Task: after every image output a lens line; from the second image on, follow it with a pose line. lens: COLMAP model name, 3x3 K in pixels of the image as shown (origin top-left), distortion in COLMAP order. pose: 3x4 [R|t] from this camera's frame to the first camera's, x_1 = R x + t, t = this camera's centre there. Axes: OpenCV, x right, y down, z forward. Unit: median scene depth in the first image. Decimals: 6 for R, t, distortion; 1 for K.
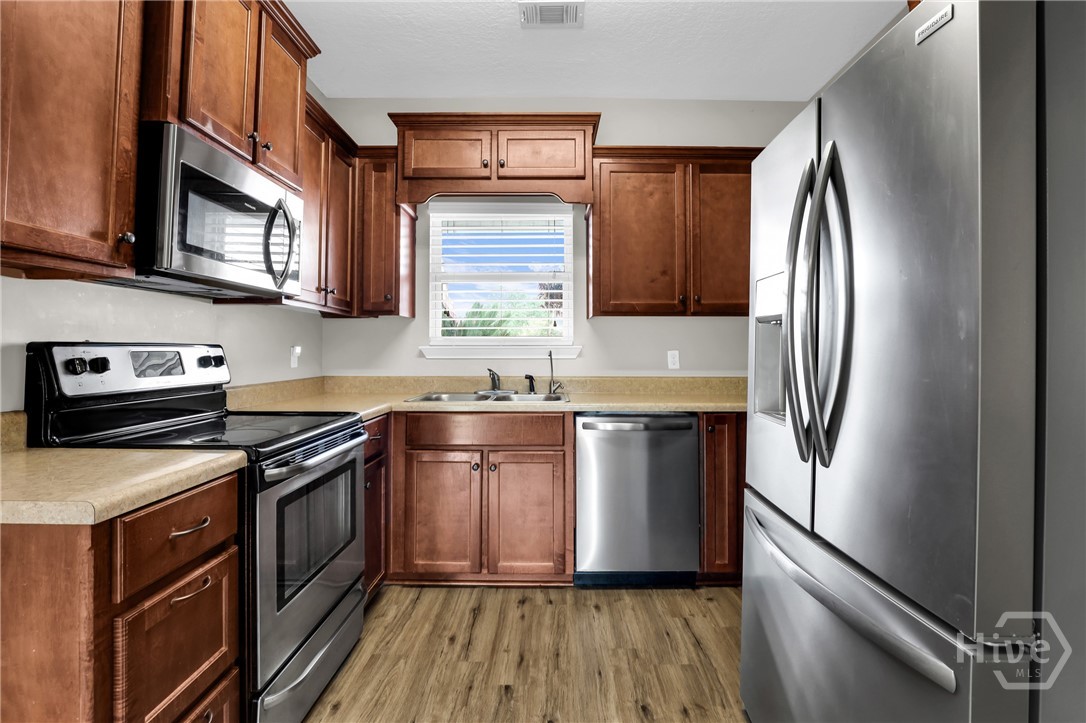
lens RADIAL K [[509.3, 0, 547.7], [0, 509.3, 332.3], [0, 0, 1]] dist [-0.032456, 0.001229]
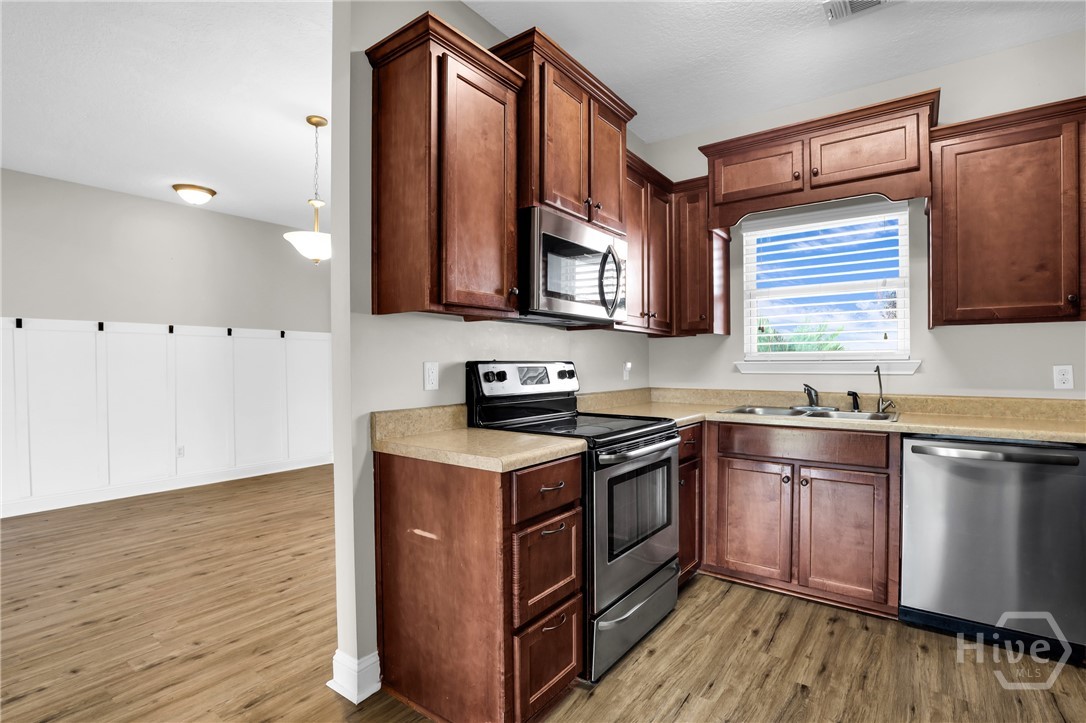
lens RADIAL K [[510.2, 0, 541.3], [0, 510.2, 370.9], [0, 0, 1]] dist [-0.044618, 0.011525]
pose [[0.796592, 0.004962, -0.604497, 0.081563], [0.023474, 0.998958, 0.039135, -0.004705], [0.604061, -0.045365, 0.795646, -0.100124]]
